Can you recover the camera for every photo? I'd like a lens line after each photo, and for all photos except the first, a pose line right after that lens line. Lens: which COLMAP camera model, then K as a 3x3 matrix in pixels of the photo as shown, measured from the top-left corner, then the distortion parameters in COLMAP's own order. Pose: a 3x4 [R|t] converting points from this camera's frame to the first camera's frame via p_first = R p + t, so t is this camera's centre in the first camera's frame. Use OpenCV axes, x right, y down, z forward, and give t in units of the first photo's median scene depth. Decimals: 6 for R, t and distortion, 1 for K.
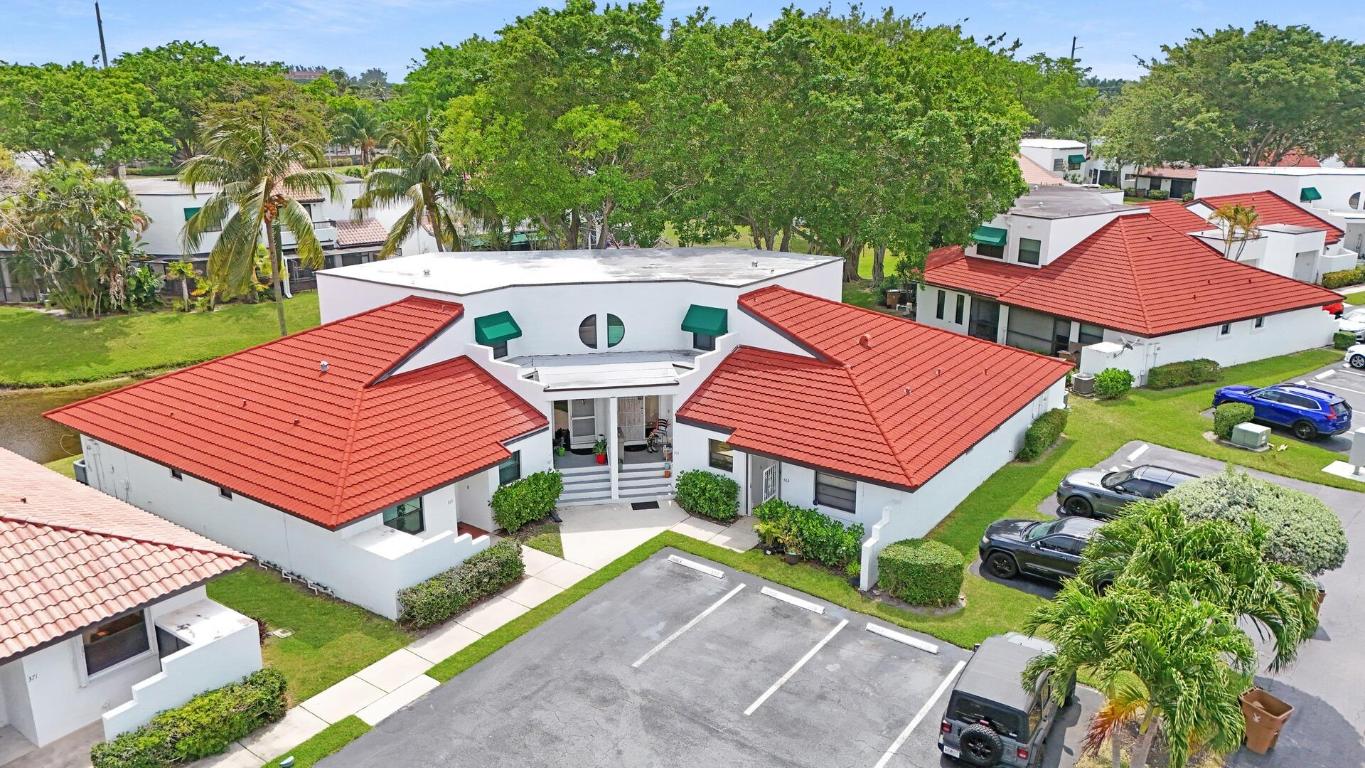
lens RADIAL K [[1007.0, 0, 682.4], [0, 1007.0, 388.8], [0, 0, 1]] dist [0.108899, -0.119206]
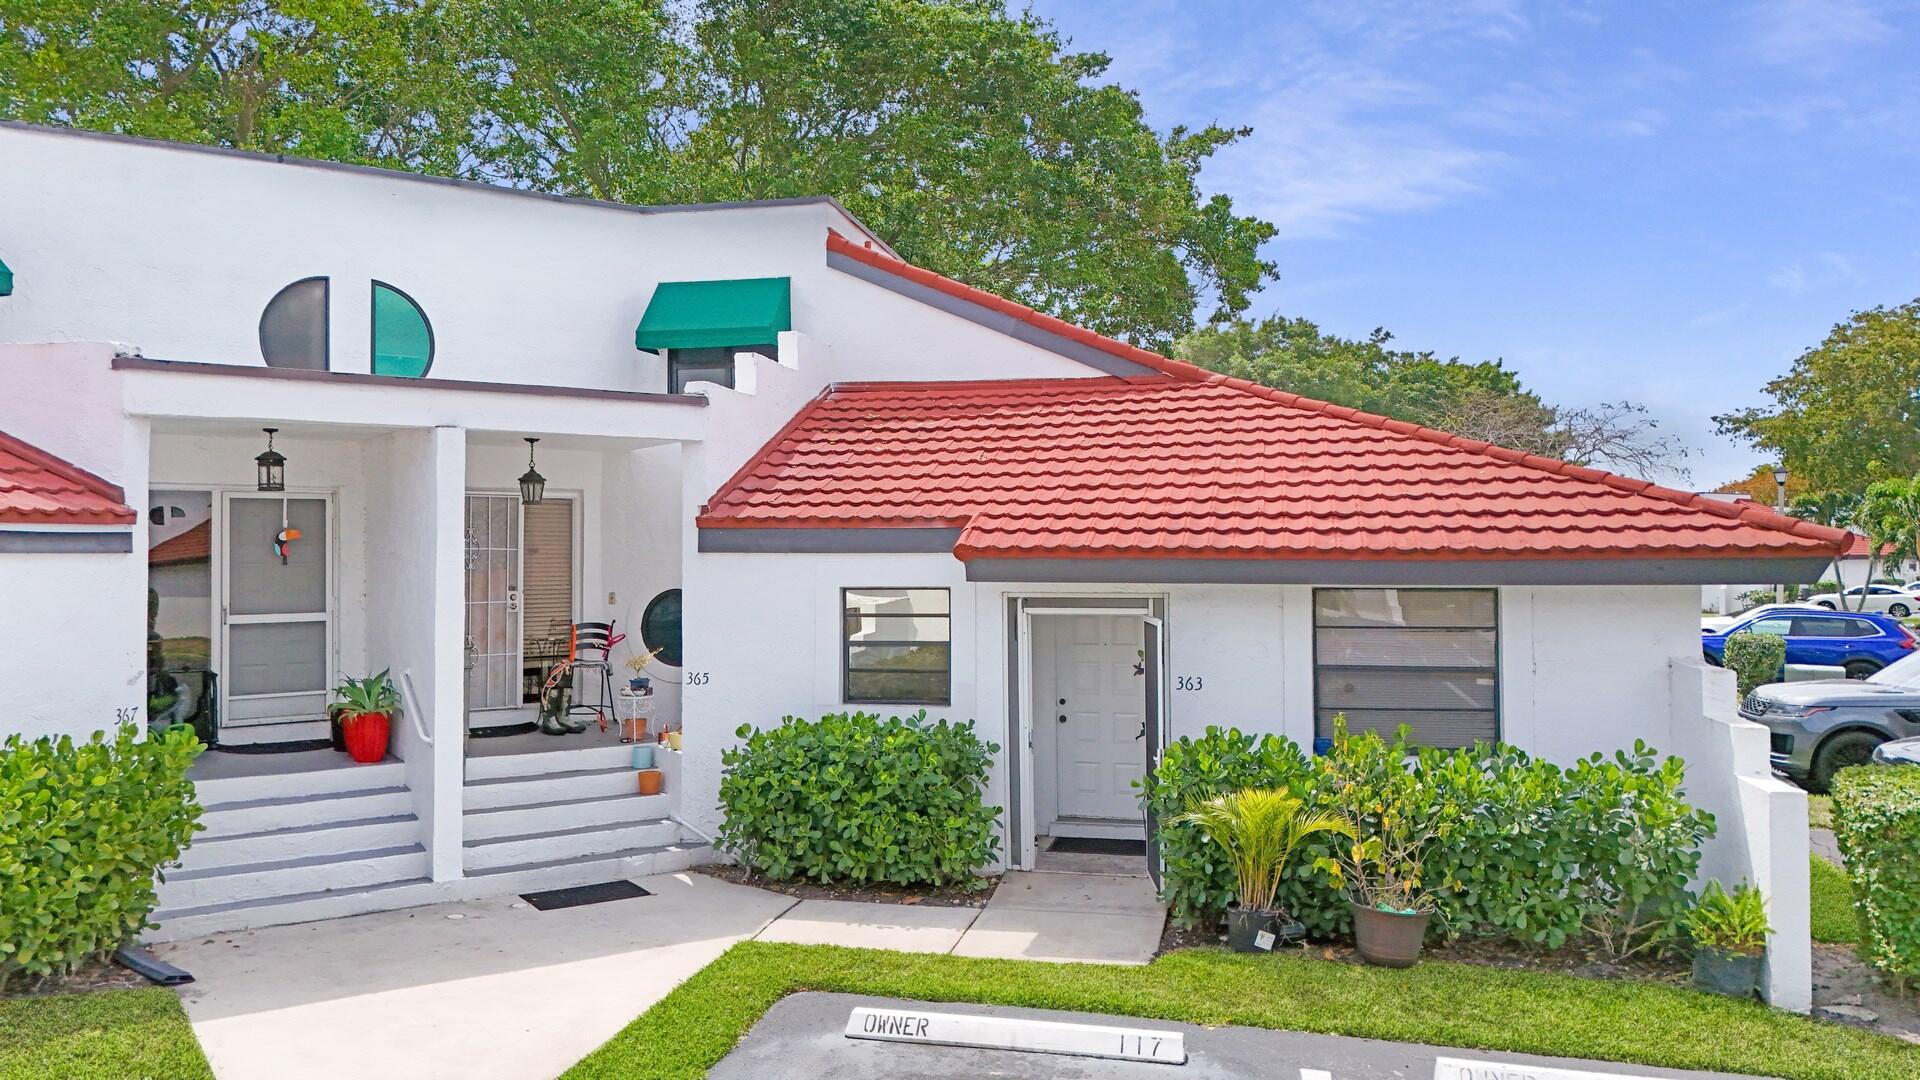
lens RADIAL K [[1416.4, 0, 959.9], [0, 1416.4, 546.7], [0, 0, 1]] dist [0.108899, -0.119206]
pose [[0.915432, 0.003284, 0.402460, -0.098702], [0.117469, 0.954247, -0.274980, 0.150299], [-0.384949, 0.299001, 0.873162, 0.687332]]
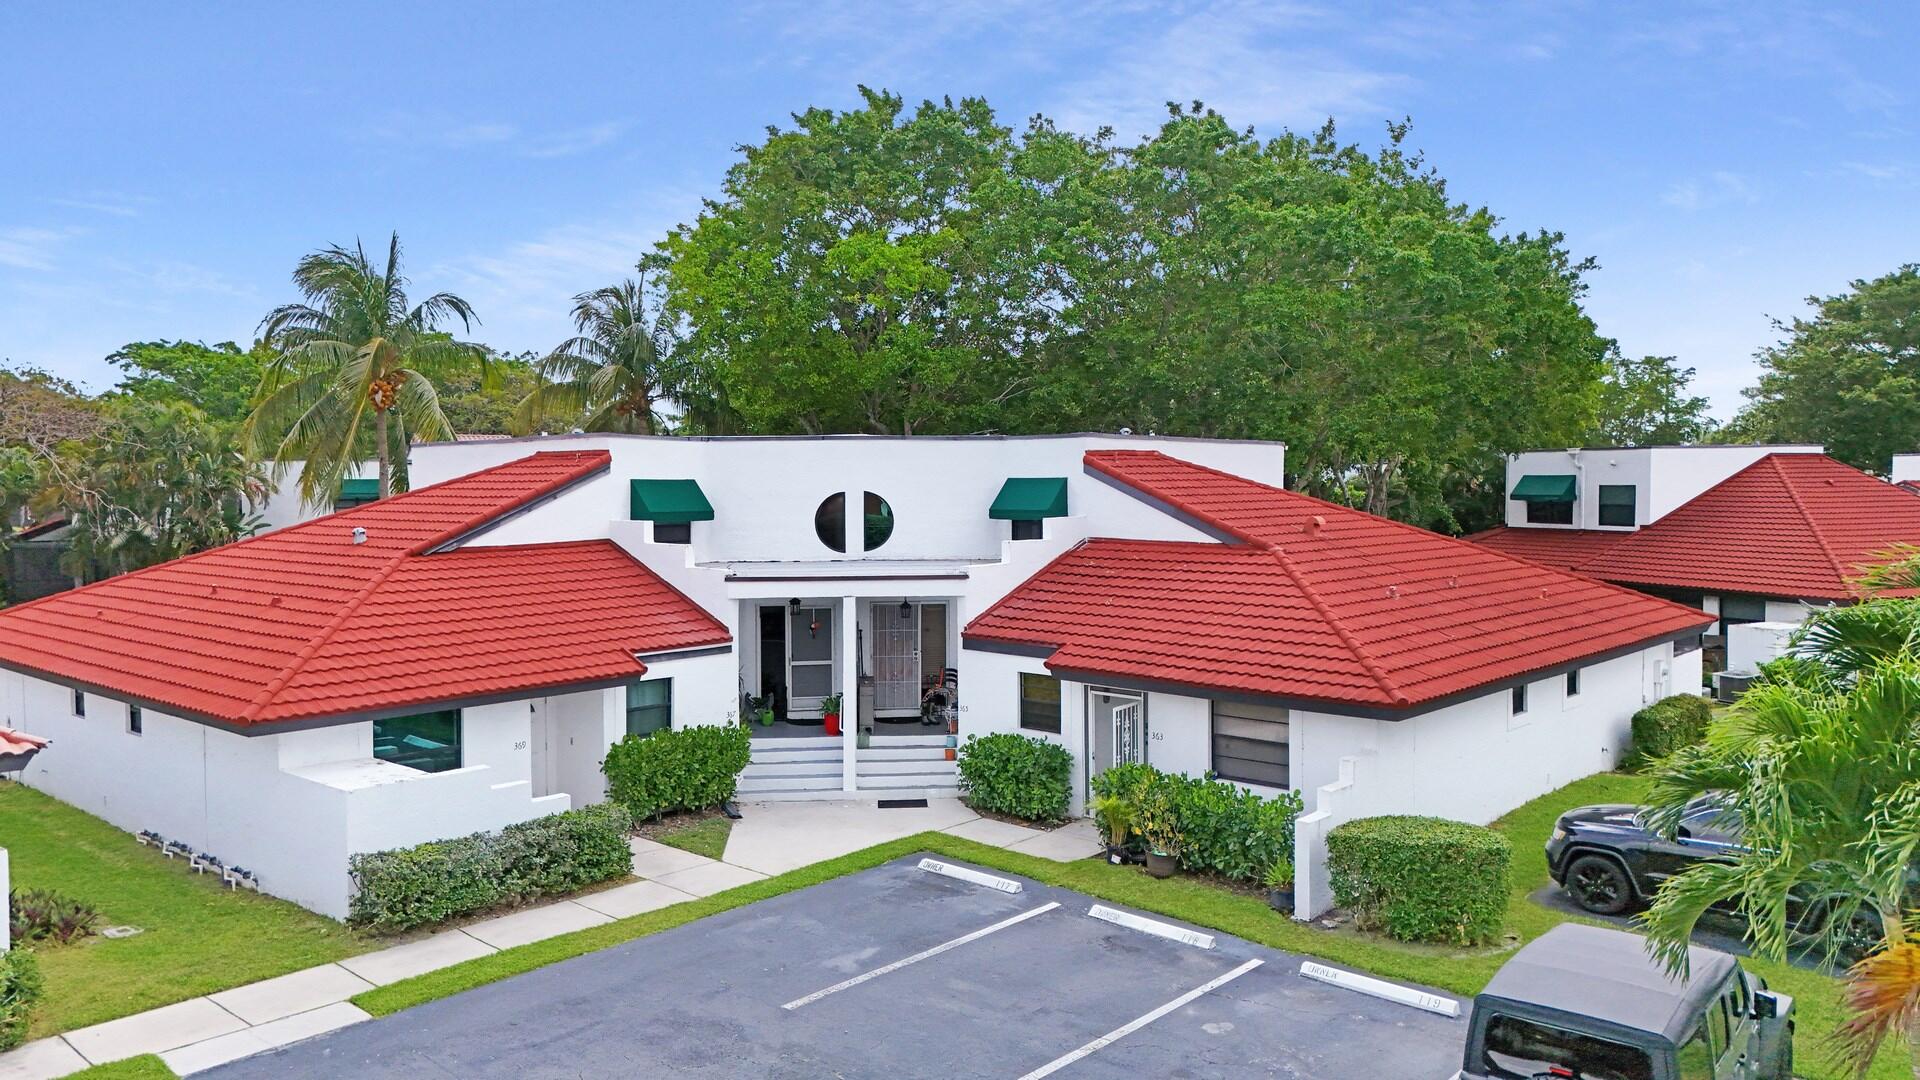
lens RADIAL K [[1416.4, 0, 959.9], [0, 1416.4, 546.7], [0, 0, 1]] dist [0.108899, -0.119206]
pose [[0.994169, 0.005217, -0.107704, 0.079668], [-0.030981, 0.970536, -0.238957, 0.174045], [0.103284, 0.240901, 0.965038, 0.250655]]
